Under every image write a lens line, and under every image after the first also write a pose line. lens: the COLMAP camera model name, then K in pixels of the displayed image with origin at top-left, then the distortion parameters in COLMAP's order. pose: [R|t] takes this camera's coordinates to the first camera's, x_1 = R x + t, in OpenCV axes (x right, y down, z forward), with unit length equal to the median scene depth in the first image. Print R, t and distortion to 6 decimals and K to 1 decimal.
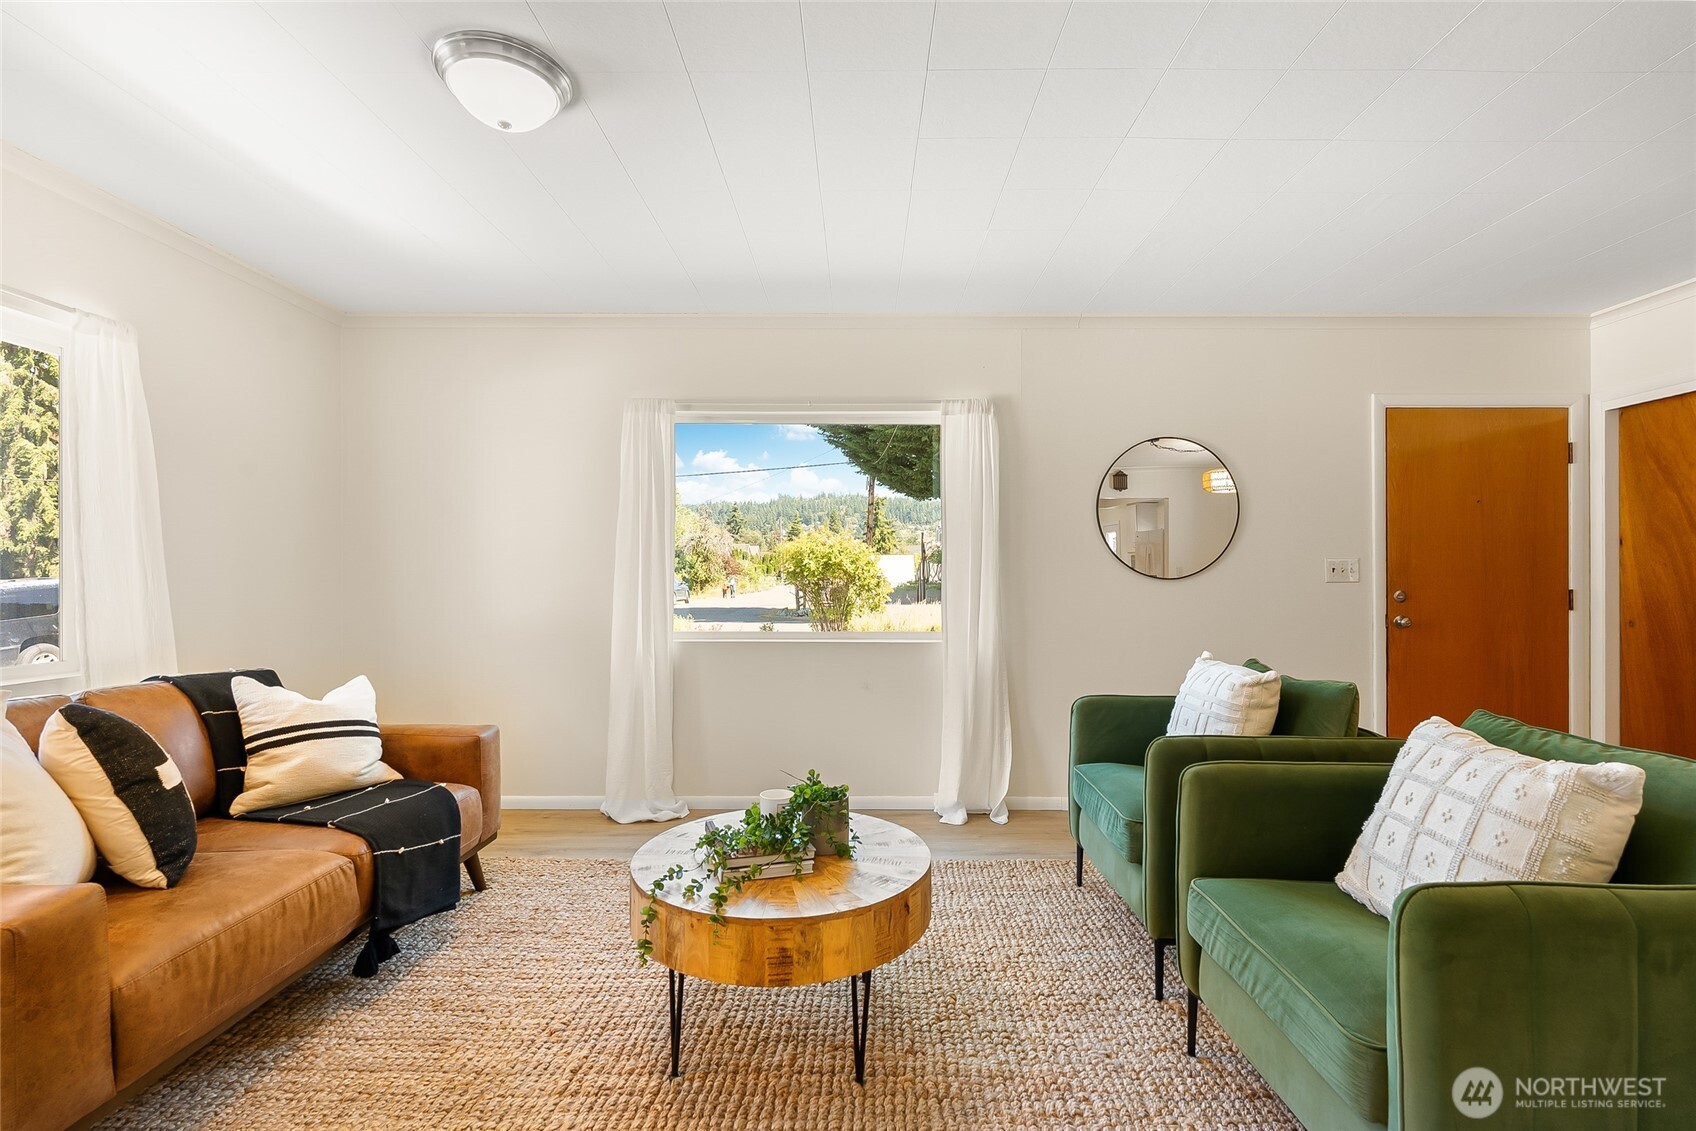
lens RADIAL K [[751.3, 0, 848.0], [0, 751.3, 565.5], [0, 0, 1]] dist [0.001864, 0.000079]
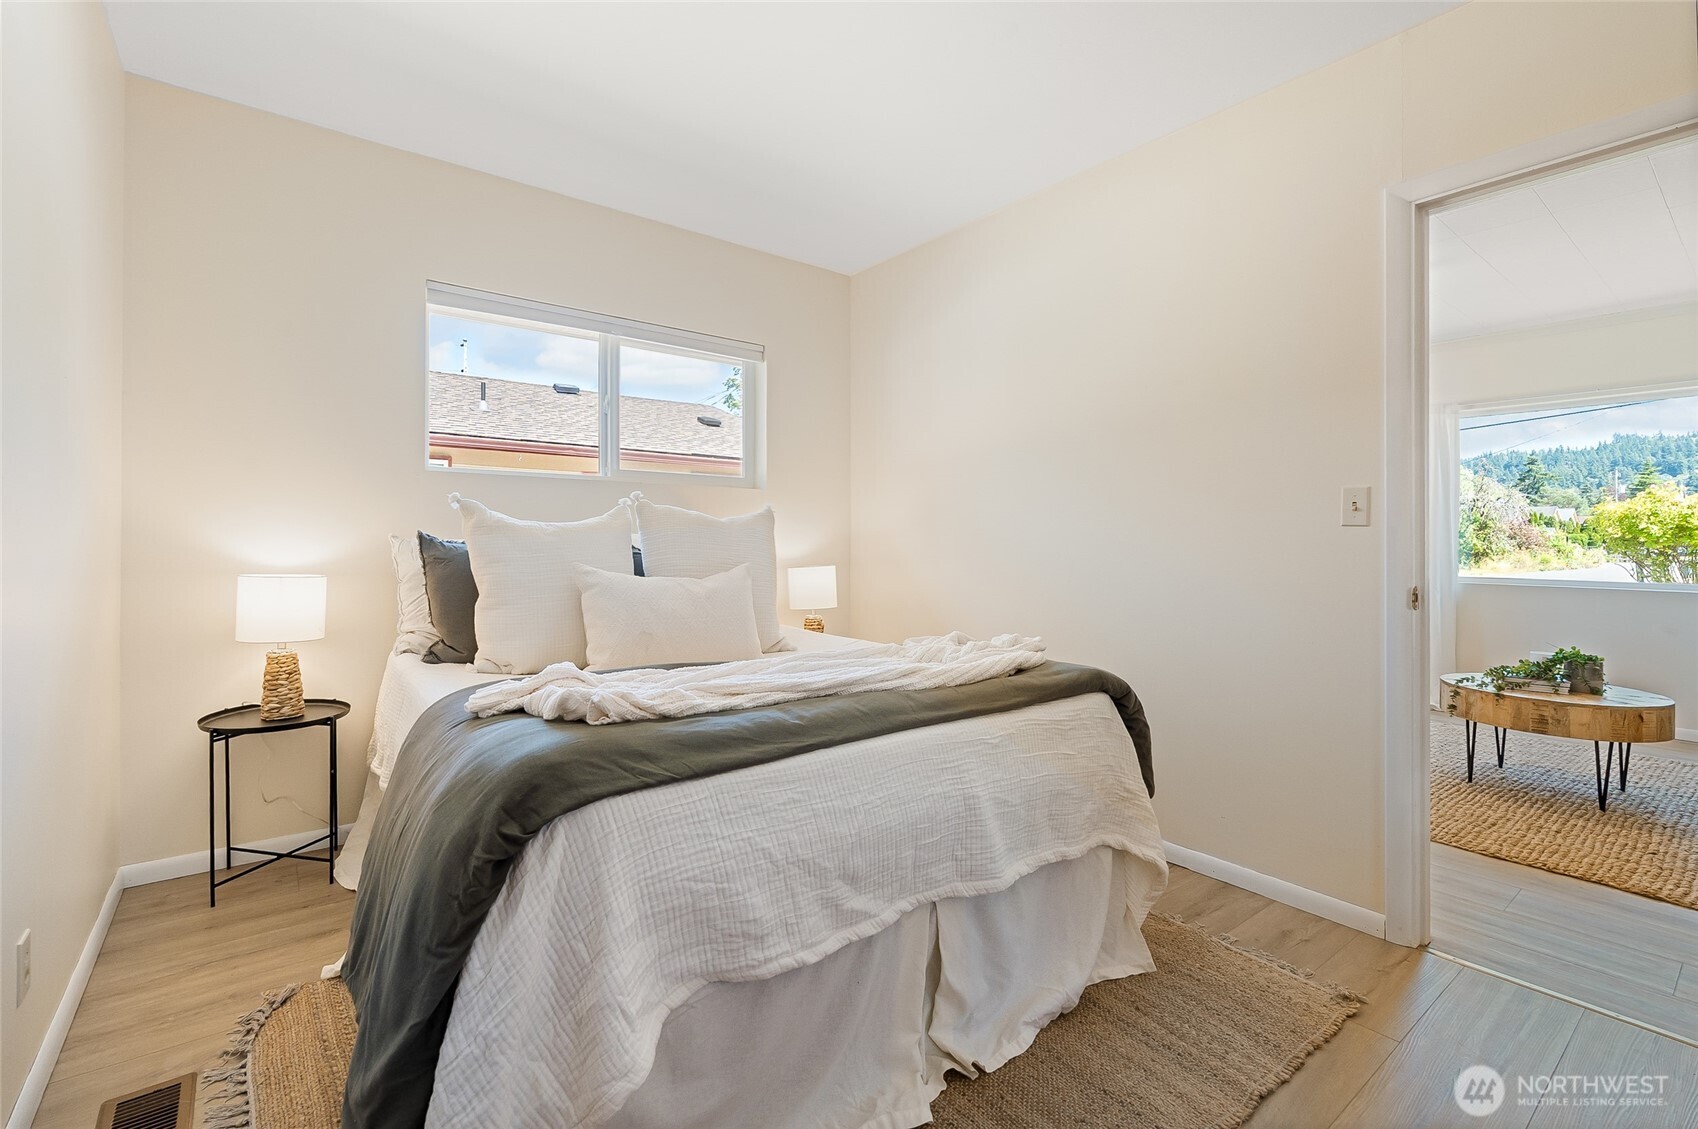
lens RADIAL K [[752.7, 0, 844.1], [0, 752.7, 558.9], [0, 0, 1]] dist [-0.002238, -0.000204]
pose [[0.628622, 0.007014, -0.777679, 0.128594], [0.012493, 0.999739, 0.019115, 0.018258], [0.777611, -0.021732, 0.628370, -0.724411]]
